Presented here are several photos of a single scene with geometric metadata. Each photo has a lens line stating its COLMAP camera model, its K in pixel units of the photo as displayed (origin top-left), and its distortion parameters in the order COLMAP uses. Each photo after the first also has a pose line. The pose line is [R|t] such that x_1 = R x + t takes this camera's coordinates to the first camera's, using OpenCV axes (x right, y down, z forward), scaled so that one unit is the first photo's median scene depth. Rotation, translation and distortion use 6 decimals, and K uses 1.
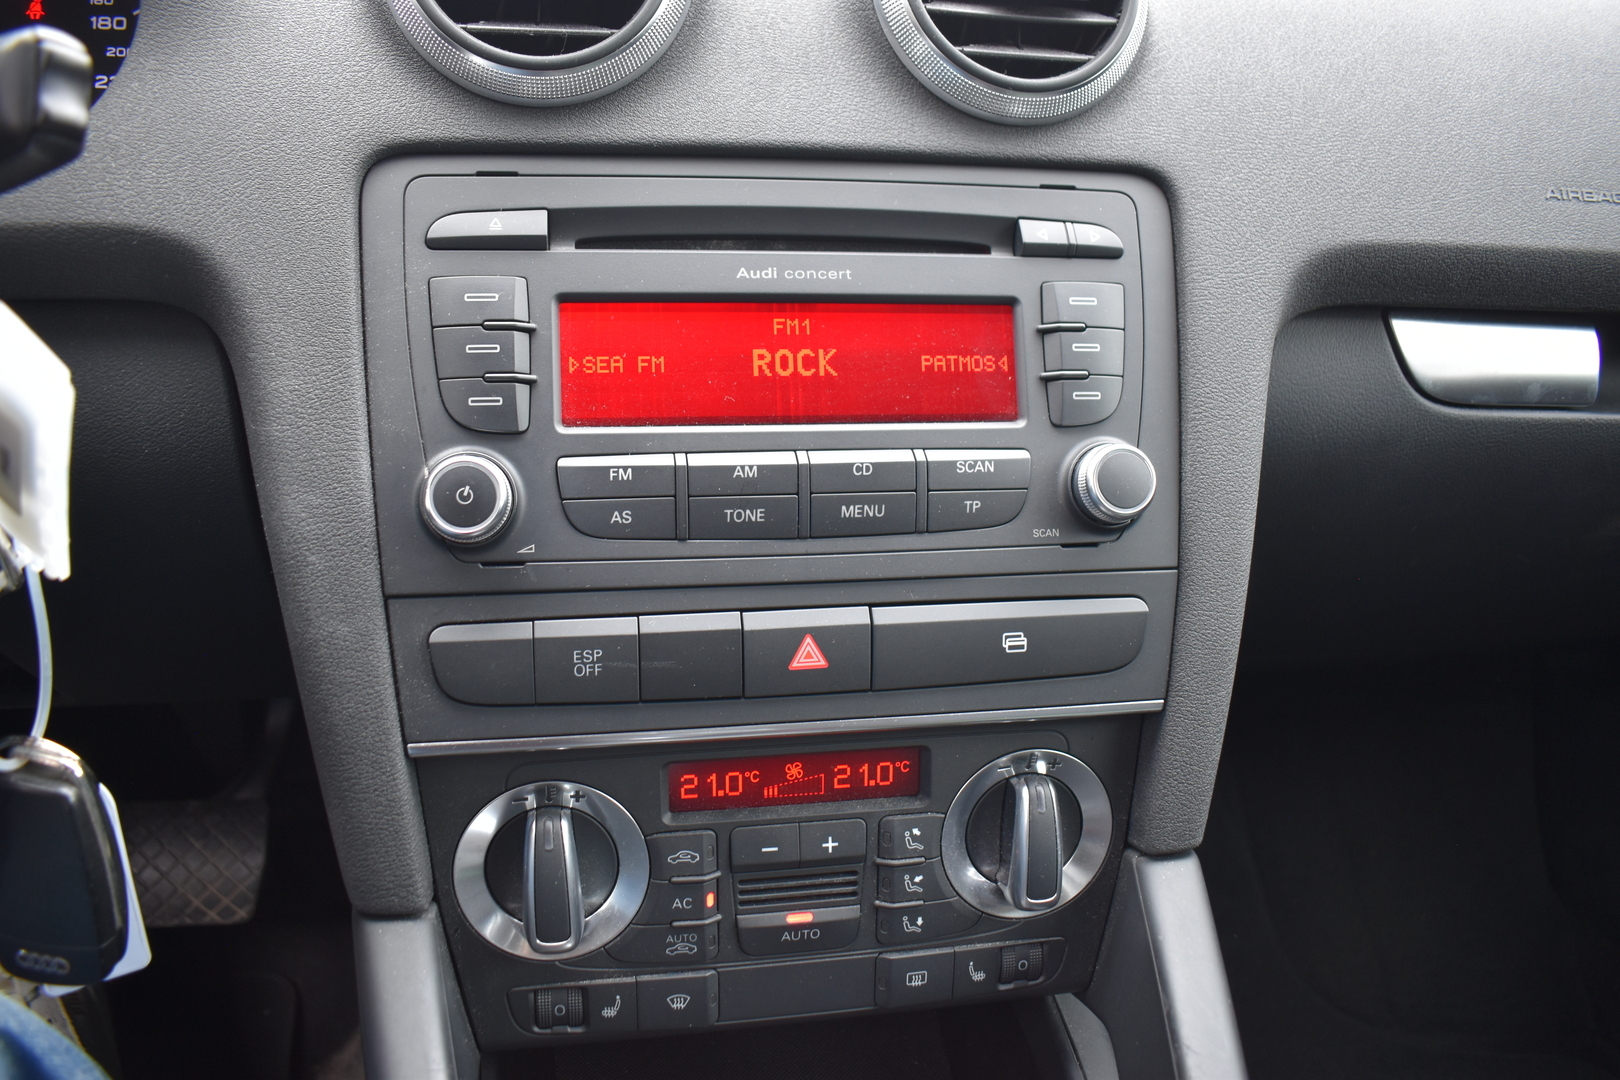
lens RADIAL K [[1273.1, 0, 810.0], [0, 1273.1, 540.0], [0, 0, 1]] dist [-0.109150, -0.001287]
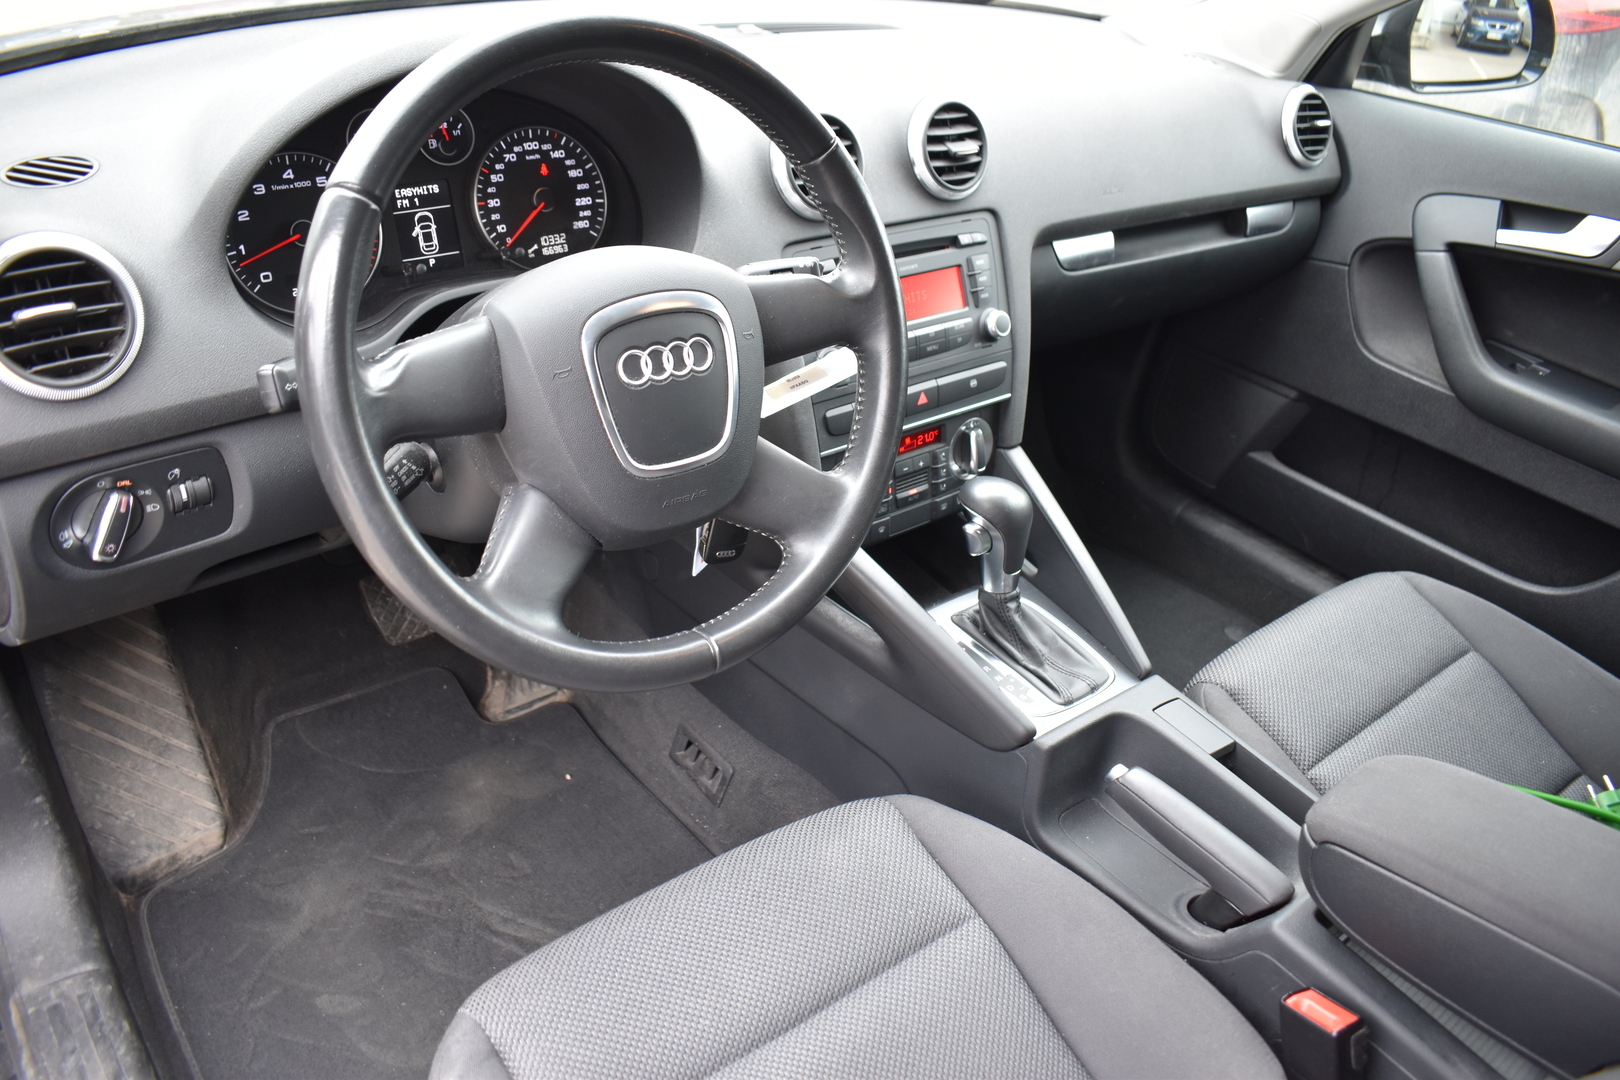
lens RADIAL K [[1273.1, 0, 810.0], [0, 1273.1, 540.0], [0, 0, 1]] dist [-0.109150, -0.001287]
pose [[0.881314, -0.219366, 0.418527, -1.435681], [0.116303, 0.959165, 0.257830, -0.361602], [-0.457995, -0.178553, 0.870838, -1.409370]]
